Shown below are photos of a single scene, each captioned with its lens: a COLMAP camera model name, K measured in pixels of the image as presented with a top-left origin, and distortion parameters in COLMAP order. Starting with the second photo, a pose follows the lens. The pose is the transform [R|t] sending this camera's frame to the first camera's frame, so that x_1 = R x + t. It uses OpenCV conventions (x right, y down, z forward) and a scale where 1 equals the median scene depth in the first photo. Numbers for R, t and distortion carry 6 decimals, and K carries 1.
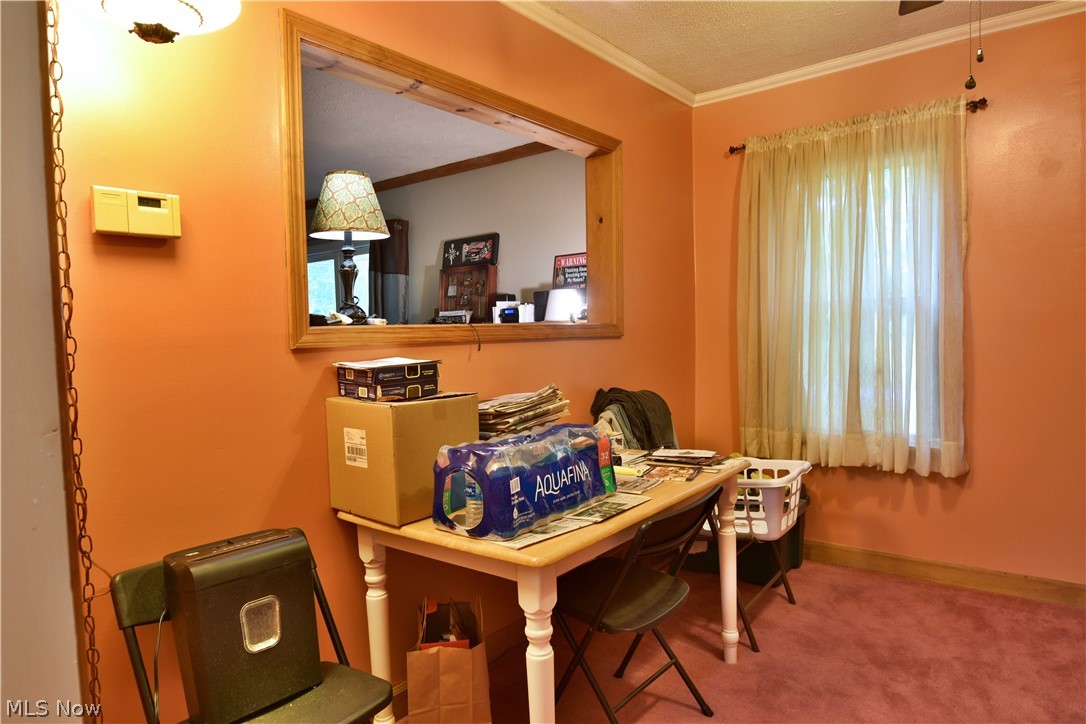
lens RADIAL K [[663.9, 0, 582.1], [0, 663.9, 365.1], [0, 0, 1]] dist [-0.007821, -0.008227]
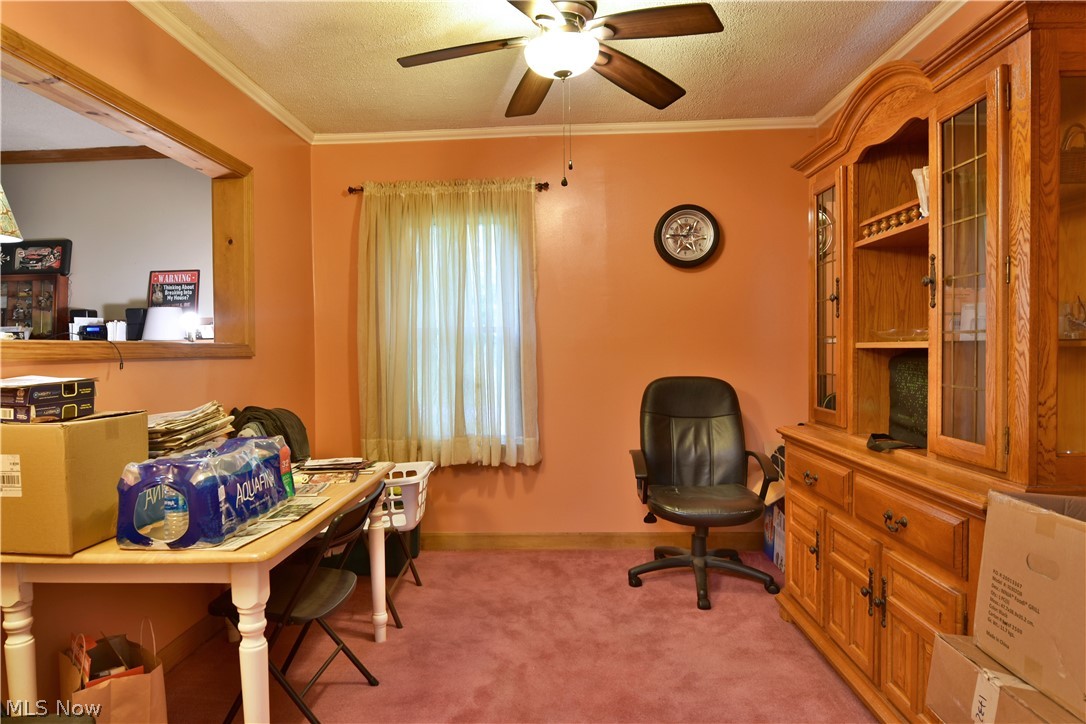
lens RADIAL K [[663.9, 0, 535.4], [0, 663.9, 363.5], [0, 0, 1]] dist [-0.007821, -0.008227]
pose [[0.827701, 0.001306, 0.561167, -0.188666], [0.022029, 0.999151, -0.034818, 0.015704], [-0.560736, 0.041181, 0.826970, -0.107138]]
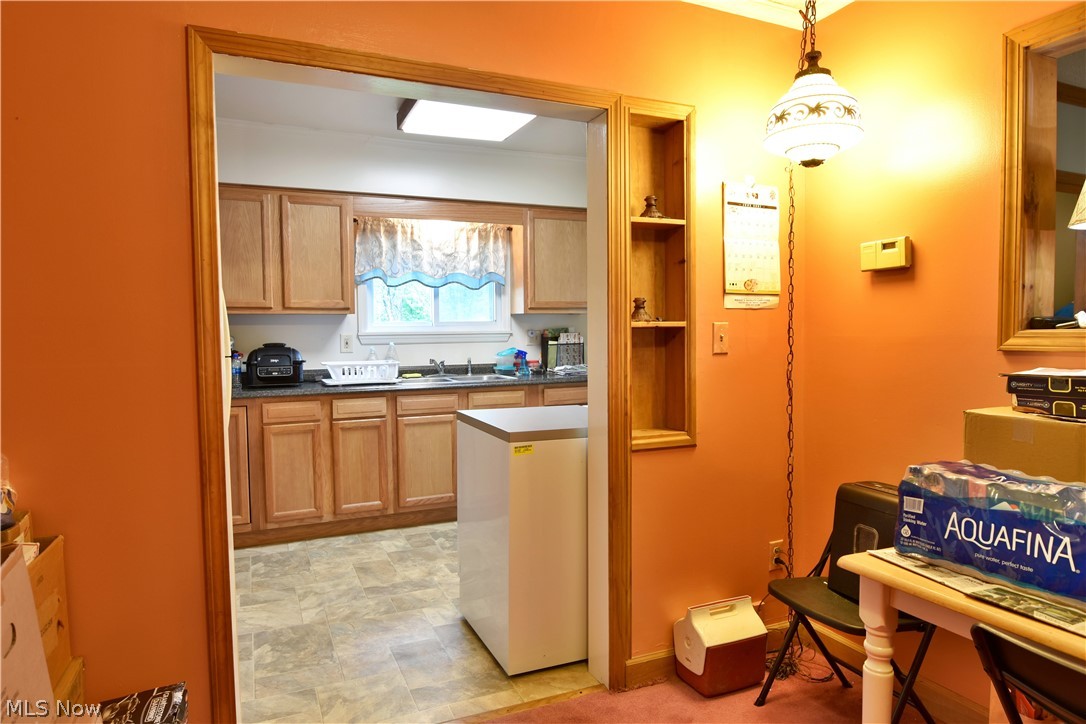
lens RADIAL K [[663.9, 0, 549.1], [0, 663.9, 356.3], [0, 0, 1]] dist [-0.007821, -0.008227]
pose [[-0.462682, 0.067852, -0.883924, 0.652868], [-0.024640, 0.995697, 0.089329, -0.070914], [0.886182, 0.063111, -0.459019, 0.641915]]
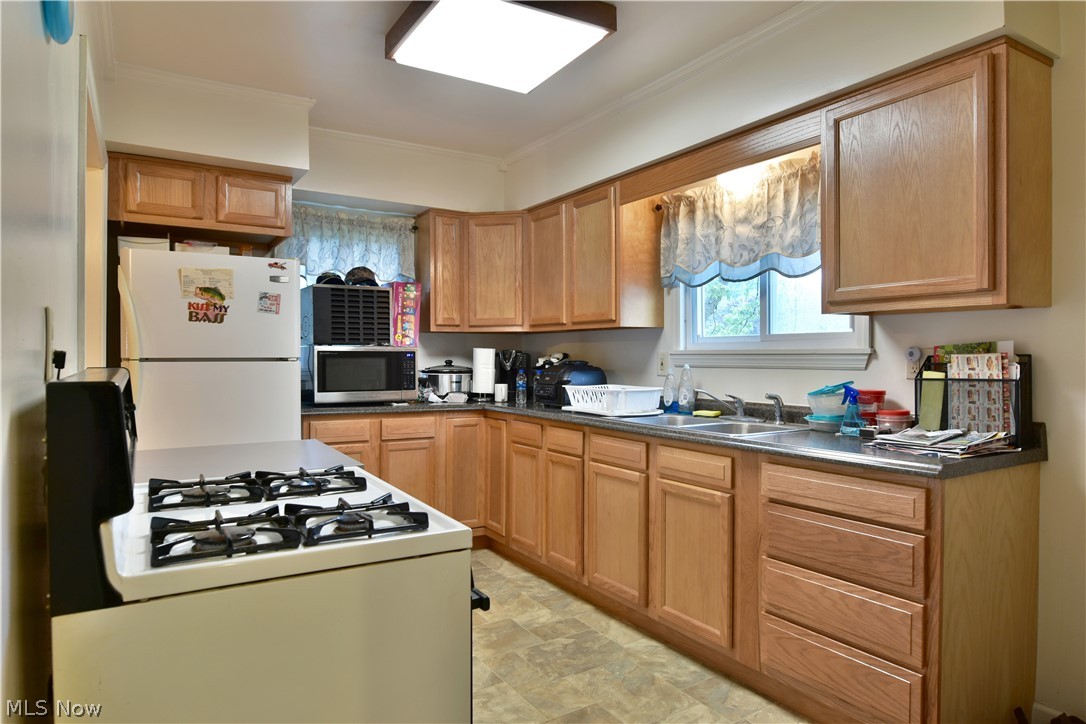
lens RADIAL K [[663.9, 0, 541.9], [0, 663.9, 362.0], [0, 0, 1]] dist [-0.007821, -0.008227]
pose [[-0.937246, 0.017240, 0.348244, -1.041284], [0.035155, 0.998360, 0.045190, -0.006121], [-0.346893, 0.054597, -0.936314, 0.756297]]
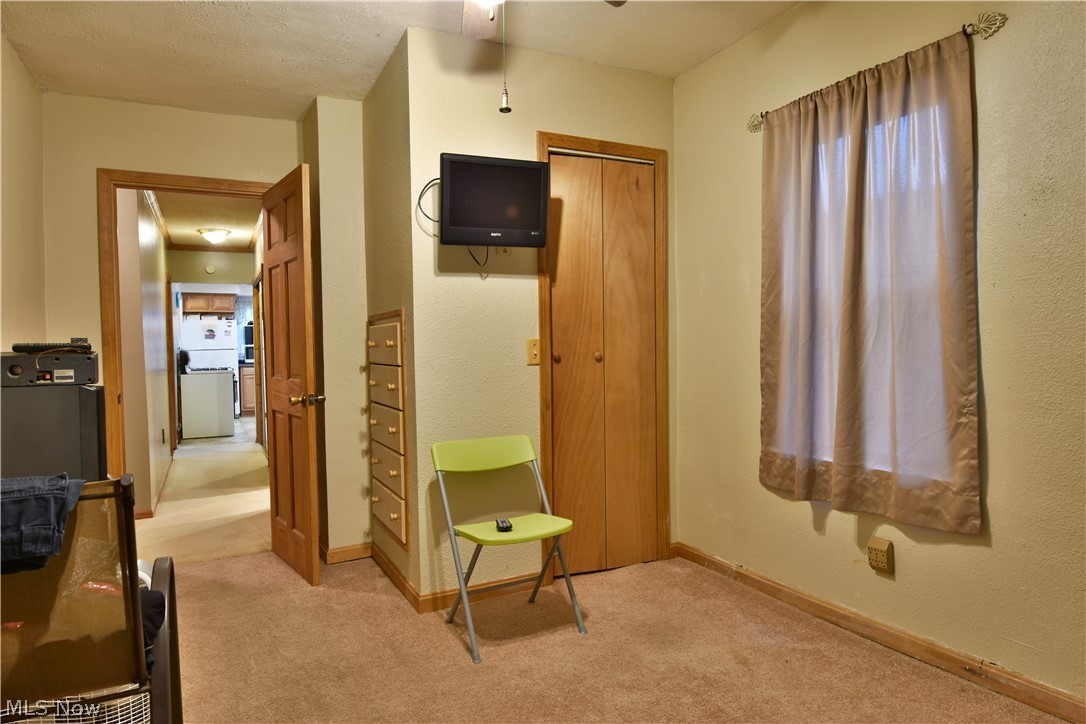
lens RADIAL K [[663.9, 0, 548.0], [0, 663.9, 365.5], [0, 0, 1]] dist [-0.007821, -0.008227]
pose [[-0.909329, 0.033951, 0.414690, -4.110925], [0.061068, 0.996762, 0.052304, 0.039375], [-0.411571, 0.072886, -0.908458, 3.069555]]
